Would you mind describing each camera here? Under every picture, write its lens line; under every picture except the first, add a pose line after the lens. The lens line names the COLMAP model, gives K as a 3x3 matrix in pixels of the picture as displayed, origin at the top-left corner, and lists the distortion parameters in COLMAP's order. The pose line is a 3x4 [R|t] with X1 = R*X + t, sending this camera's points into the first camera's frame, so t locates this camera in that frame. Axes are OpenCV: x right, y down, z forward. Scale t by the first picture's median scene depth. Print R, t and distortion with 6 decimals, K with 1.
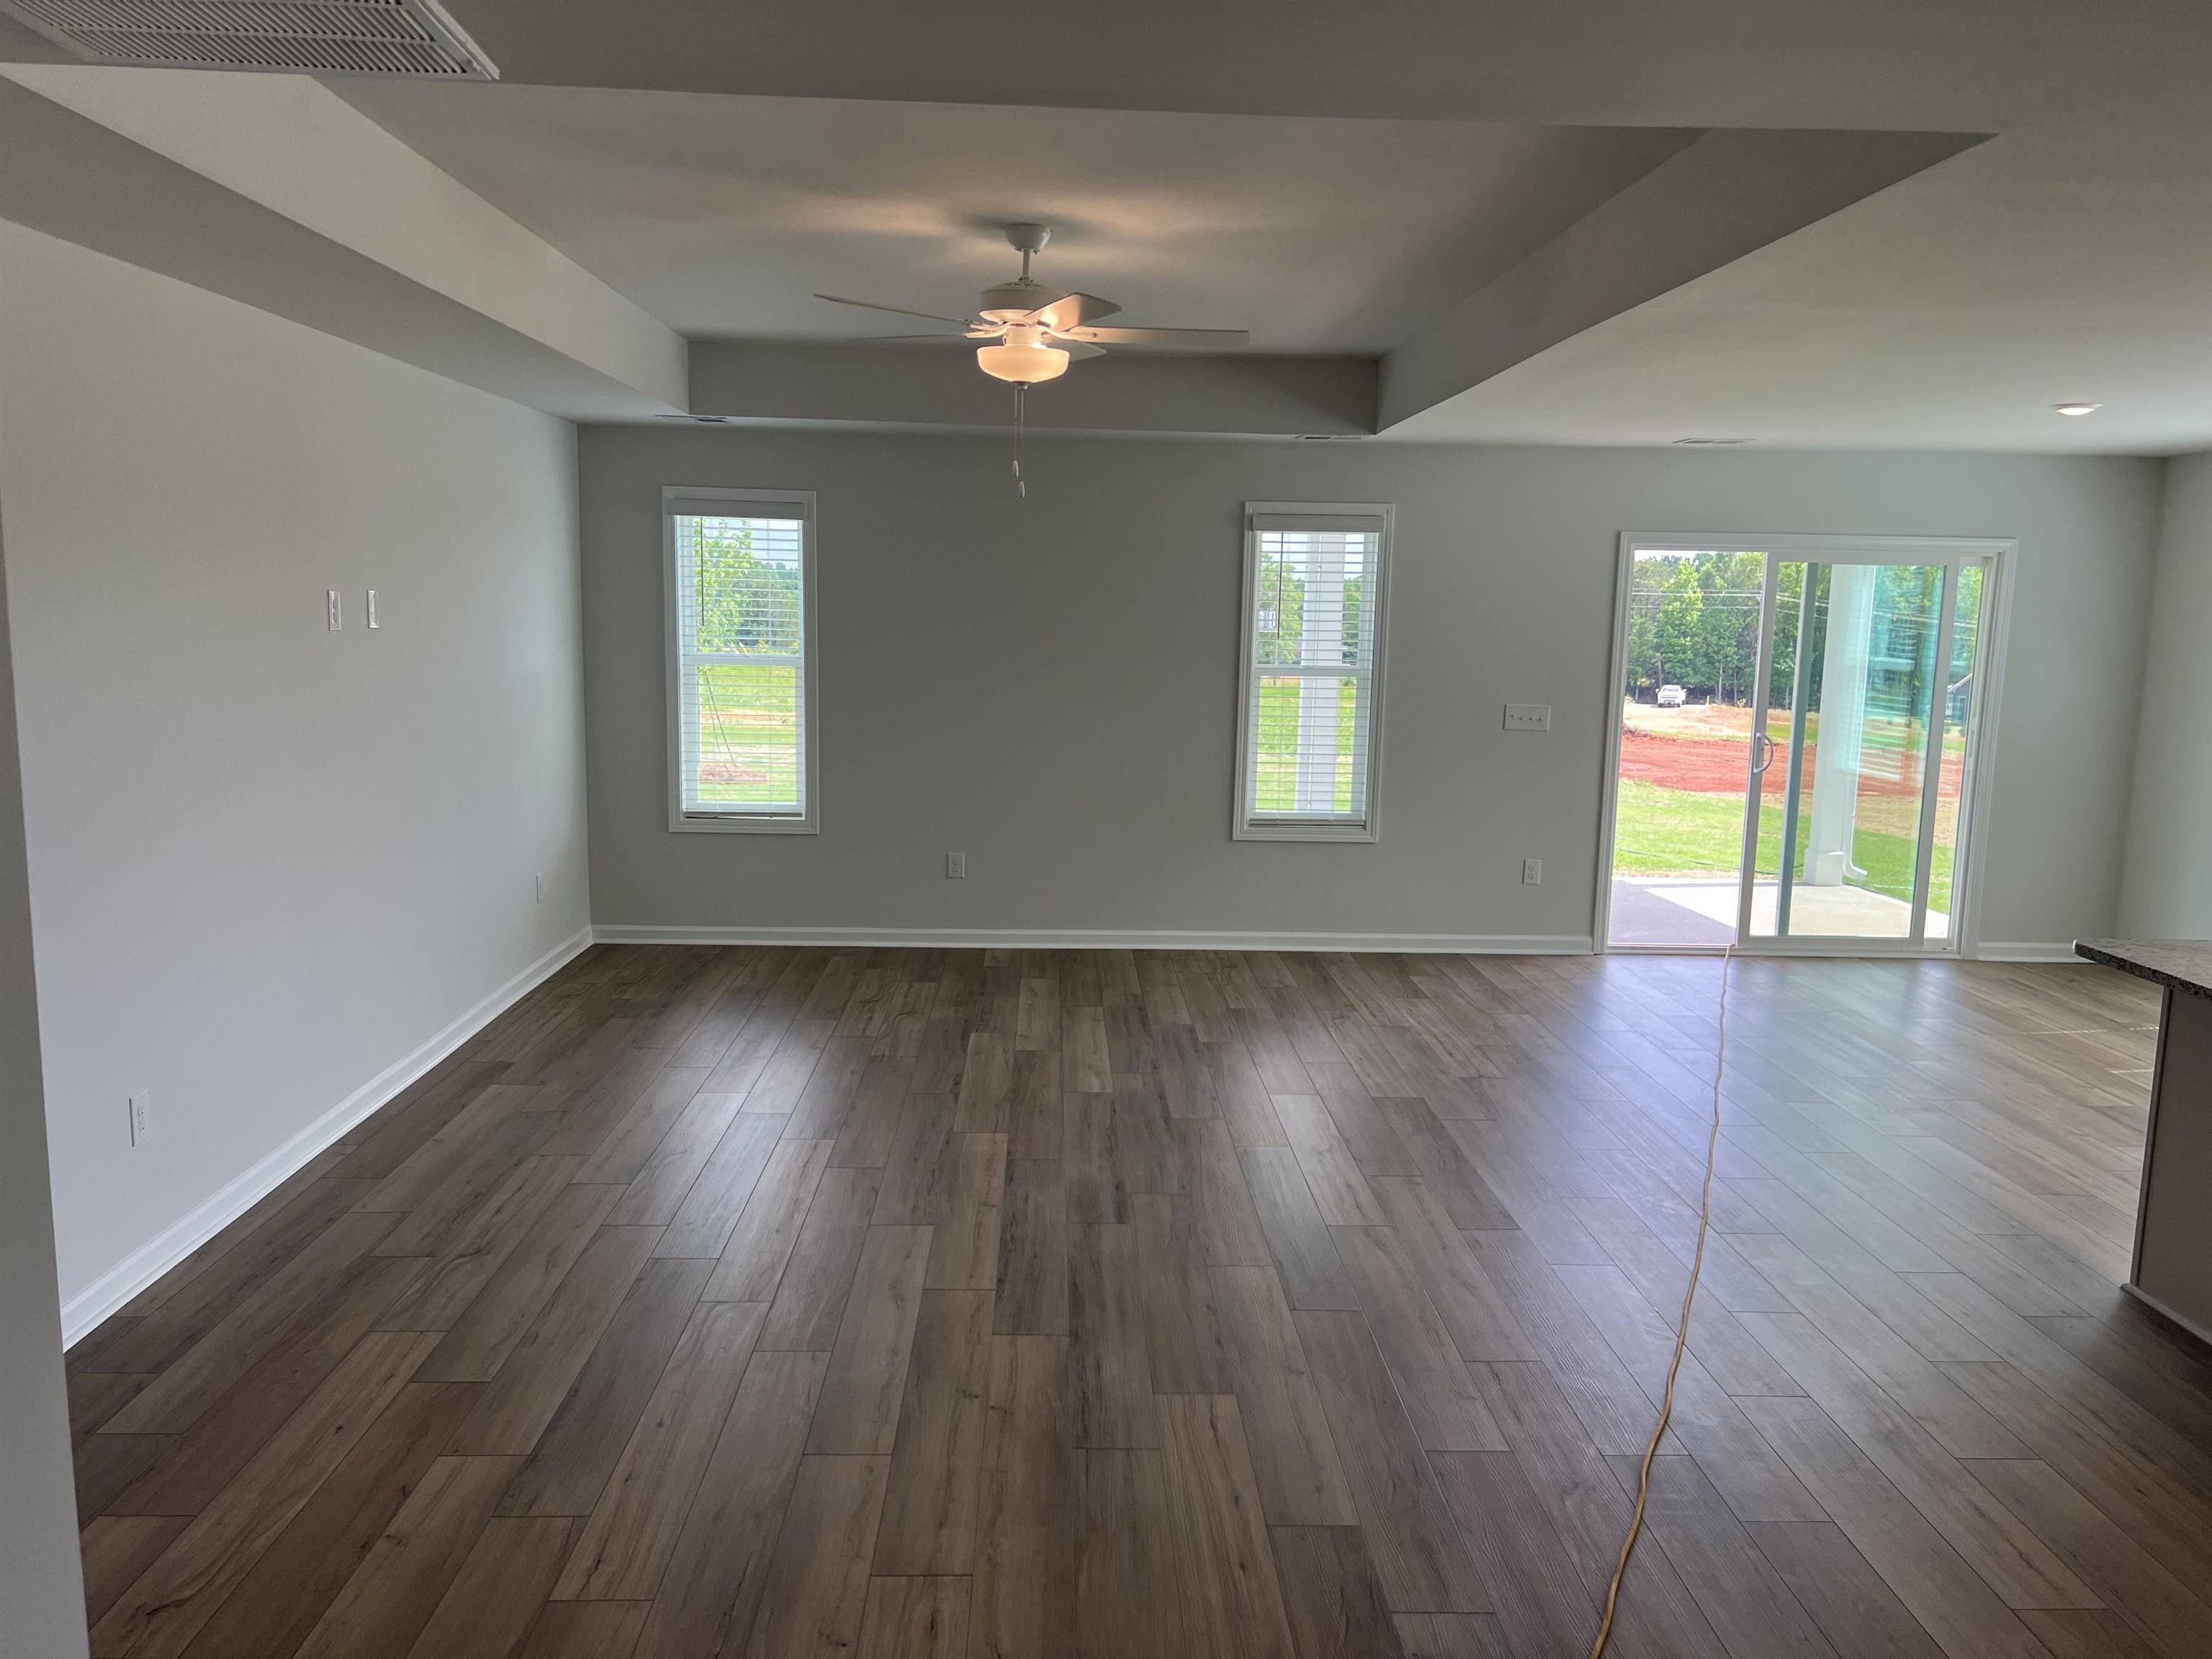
lens RADIAL K [[1653.5, 0, 1112.2], [0, 1653.5, 834.8], [0, 0, 1]] dist [0.009442, 0.000586]
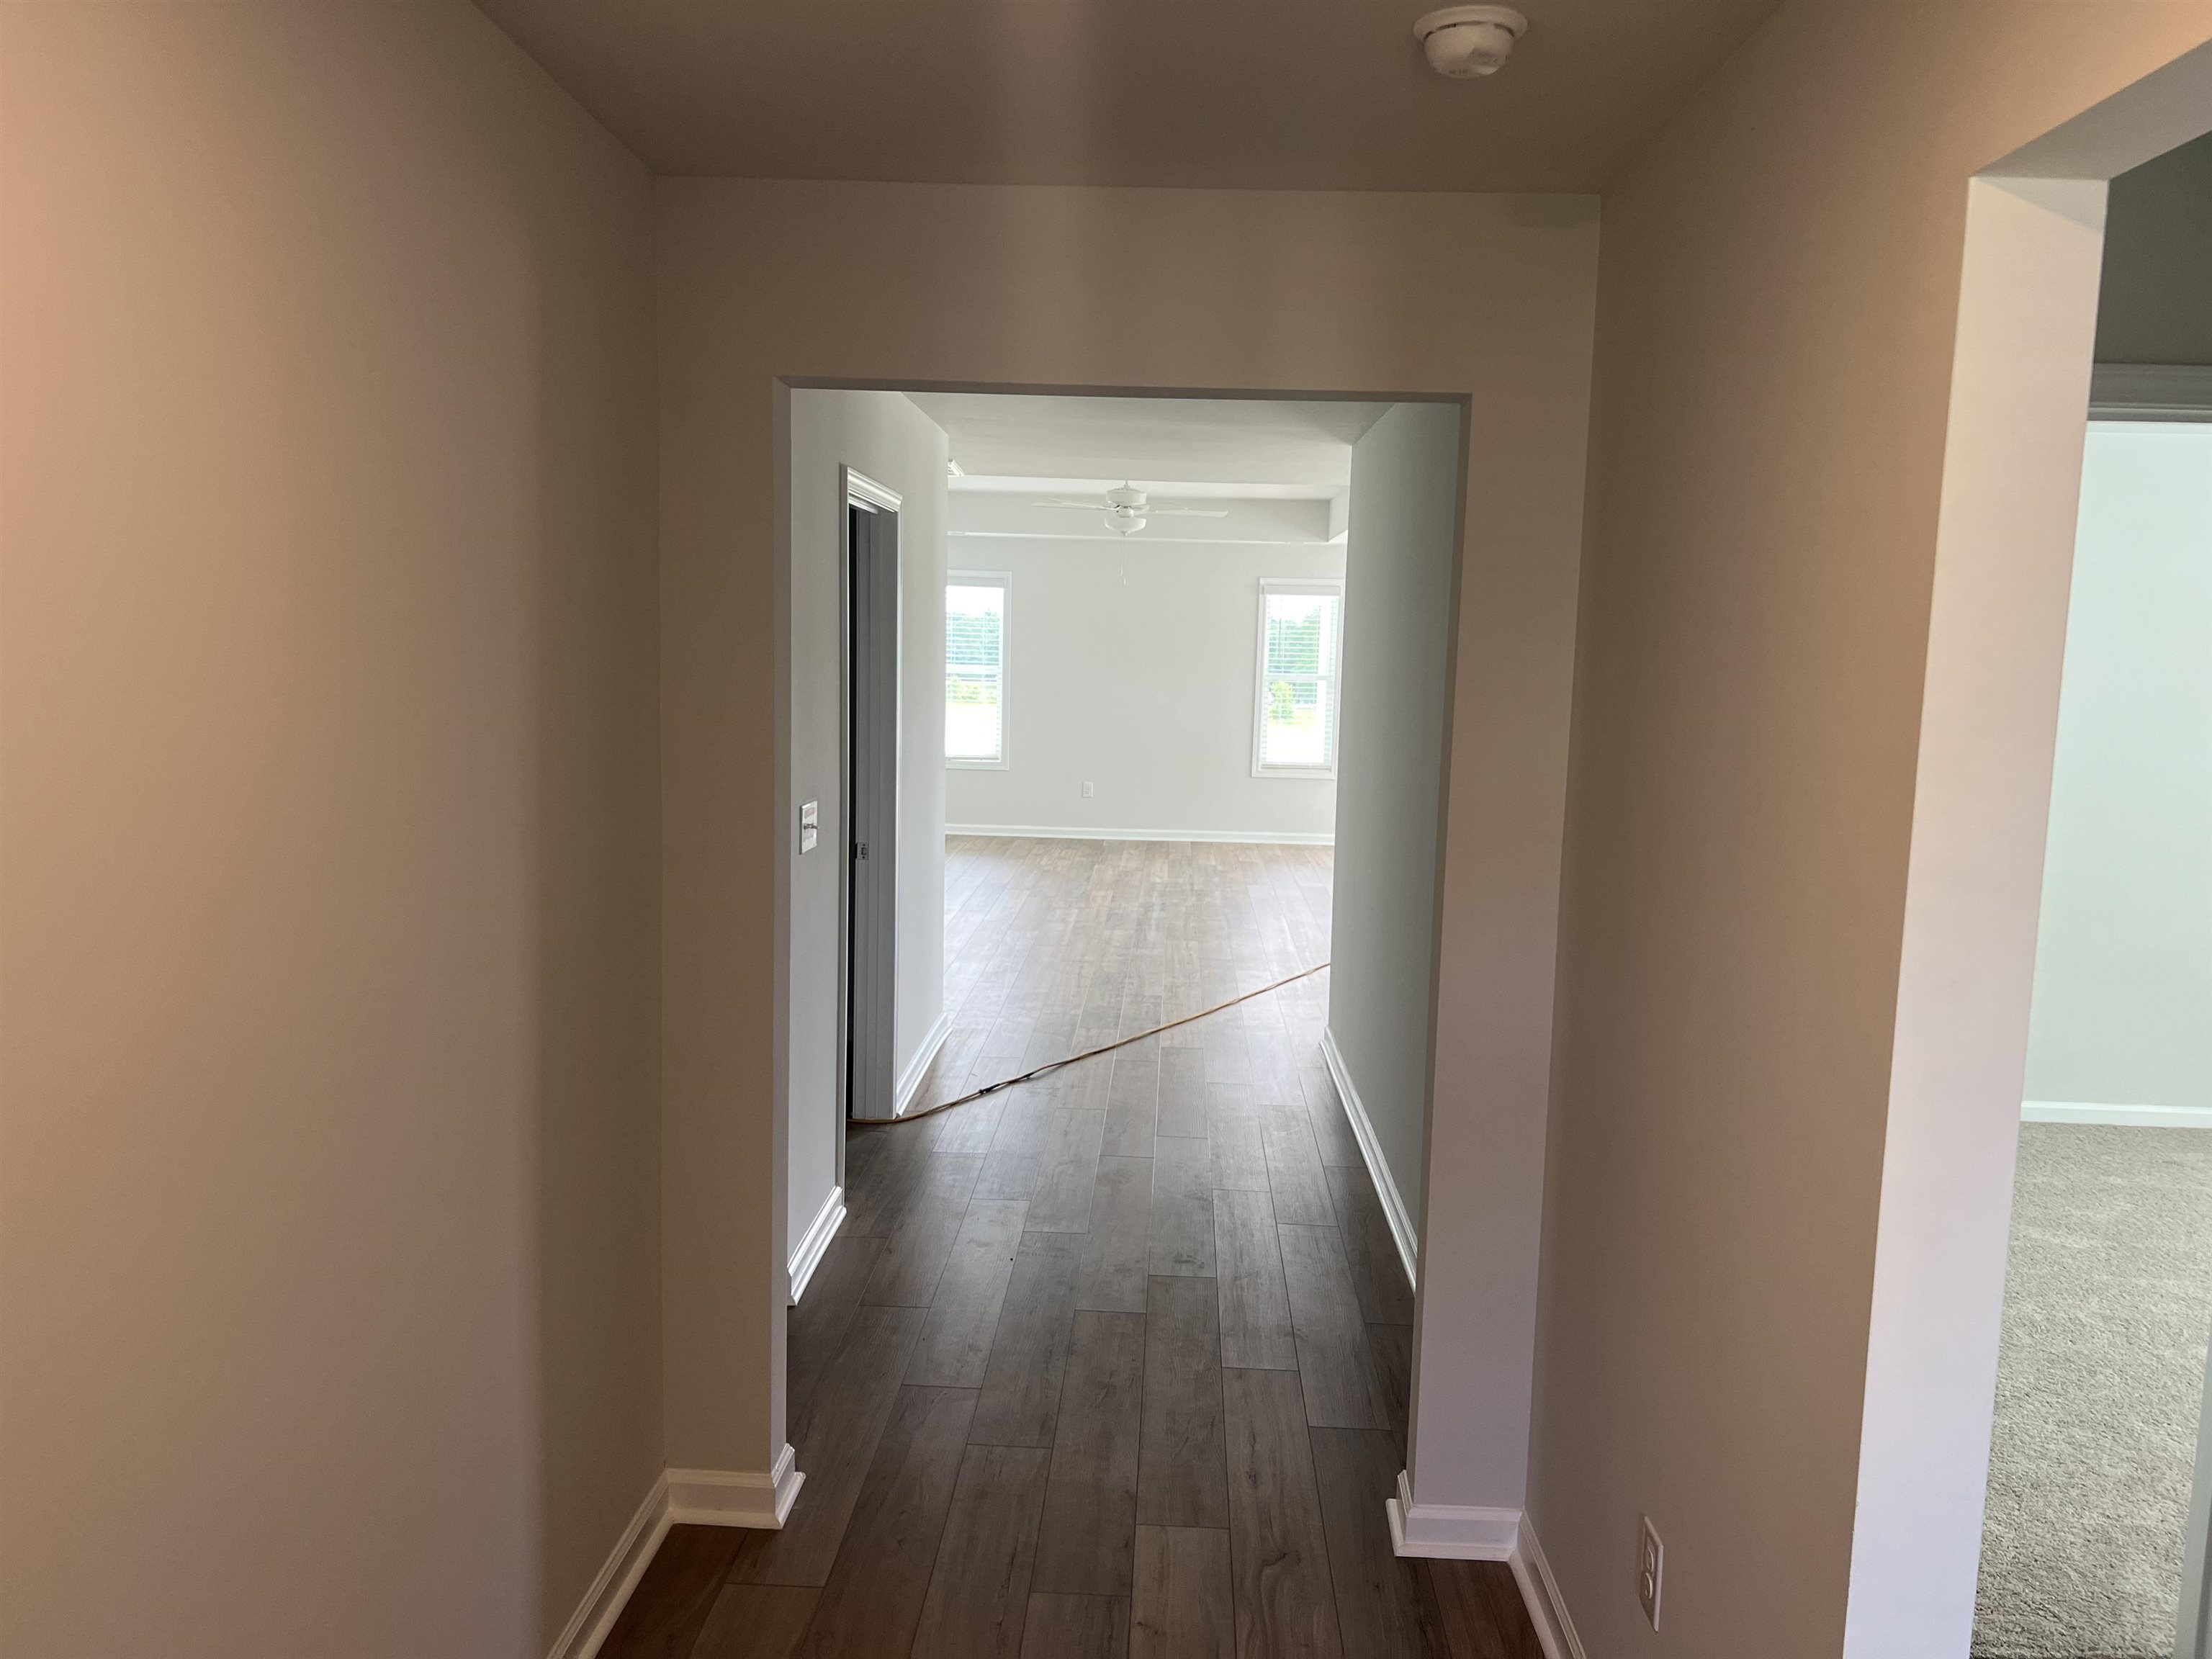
lens RADIAL K [[1653.5, 0, 1101.0], [0, 1653.5, 830.8], [0, 0, 1]] dist [0.009442, 0.000586]
pose [[0.996649, 0.013786, -0.080625, 0.062462], [-0.015879, 0.999552, -0.025387, 0.113879], [0.080239, 0.026582, 0.996421, -0.758413]]
